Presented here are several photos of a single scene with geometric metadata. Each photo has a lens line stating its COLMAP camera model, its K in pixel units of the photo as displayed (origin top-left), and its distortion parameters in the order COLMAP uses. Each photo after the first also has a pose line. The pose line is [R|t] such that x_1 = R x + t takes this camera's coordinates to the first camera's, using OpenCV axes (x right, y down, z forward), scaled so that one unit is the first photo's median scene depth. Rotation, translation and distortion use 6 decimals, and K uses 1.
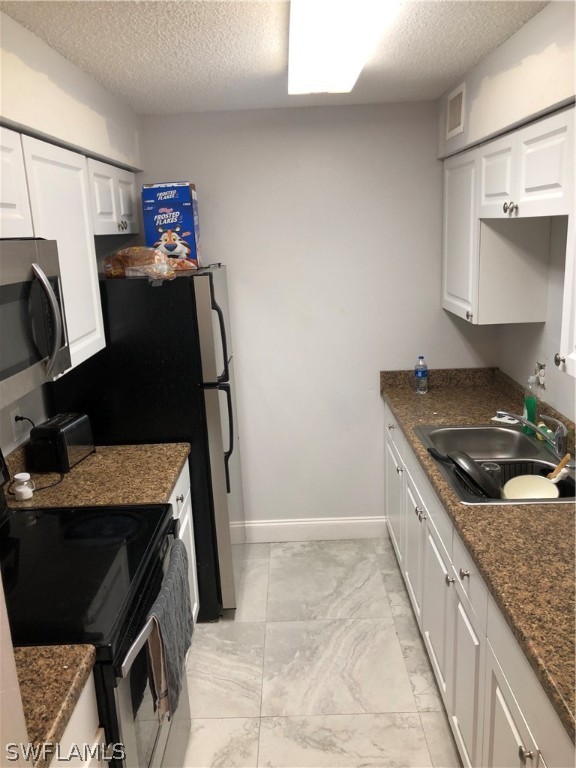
lens RADIAL K [[635.8, 0, 285.4], [0, 635.8, 383.9], [0, 0, 1]] dist [0.033411, -0.033285]
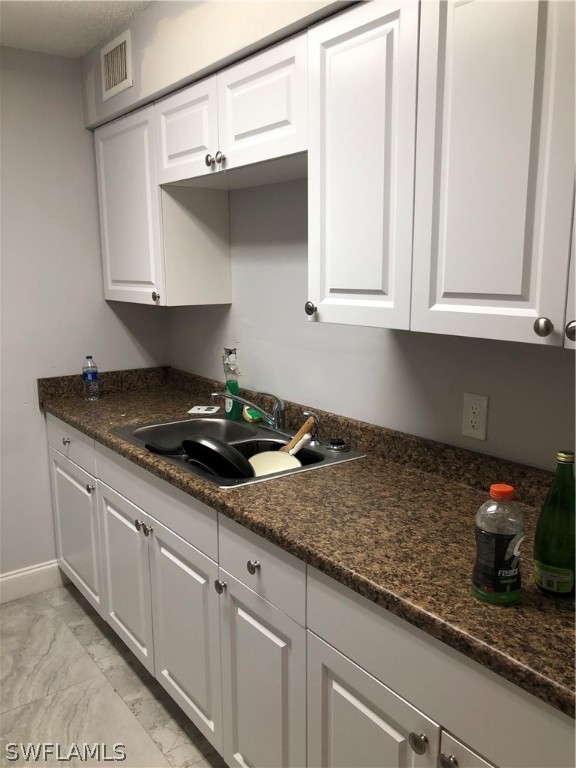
lens RADIAL K [[635.8, 0, 291.5], [0, 635.8, 385.5], [0, 0, 1]] dist [0.033411, -0.033285]
pose [[0.793711, -0.075177, 0.603632, -0.112216], [0.119859, 0.992208, -0.034030, 0.072289], [-0.596370, 0.099361, 0.796537, 0.211938]]
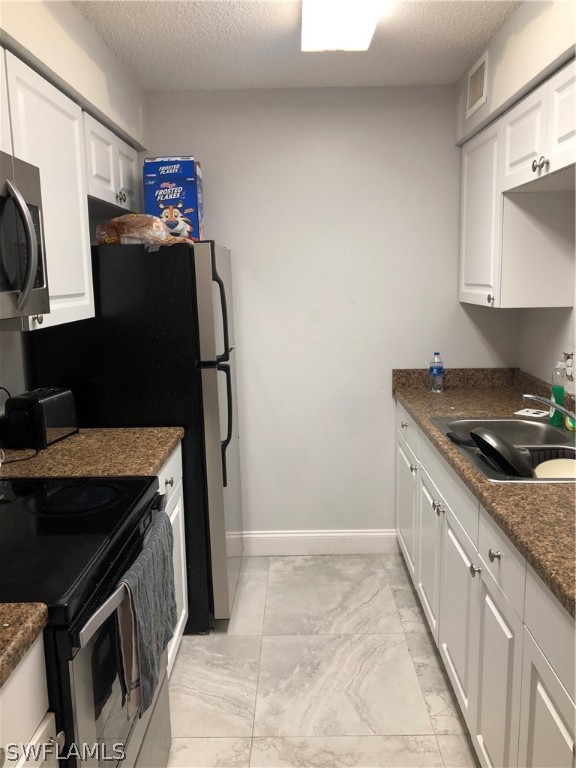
lens RADIAL K [[635.8, 0, 293.5], [0, 635.8, 384.1], [0, 0, 1]] dist [0.033411, -0.033285]
pose [[0.999702, 0.024157, 0.003508, 0.001735], [-0.023826, 0.996896, -0.075038, 0.099392], [-0.005310, 0.074932, 0.997174, 0.092747]]
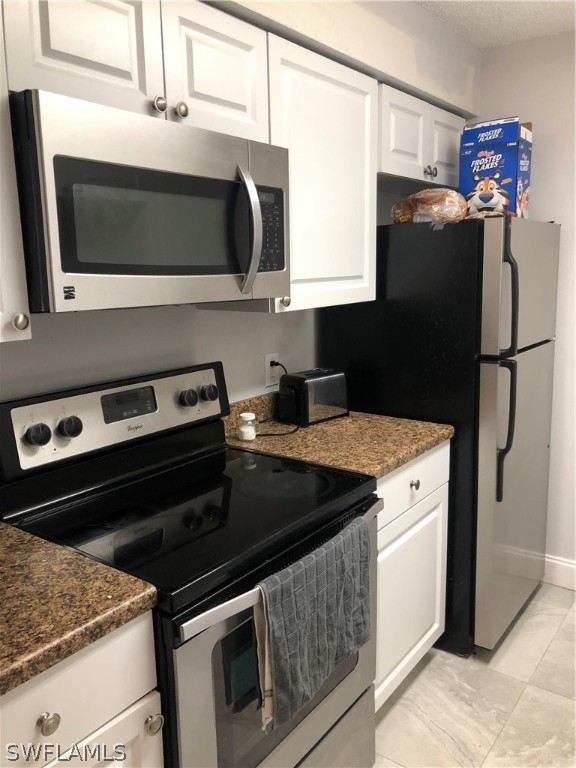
lens RADIAL K [[635.8, 0, 298.5], [0, 635.8, 381.0], [0, 0, 1]] dist [0.033411, -0.033285]
pose [[0.813396, 0.134947, -0.565841, 0.146377], [-0.156091, 0.987680, 0.011170, 0.059889], [0.560377, 0.079237, 0.824439, 0.219376]]
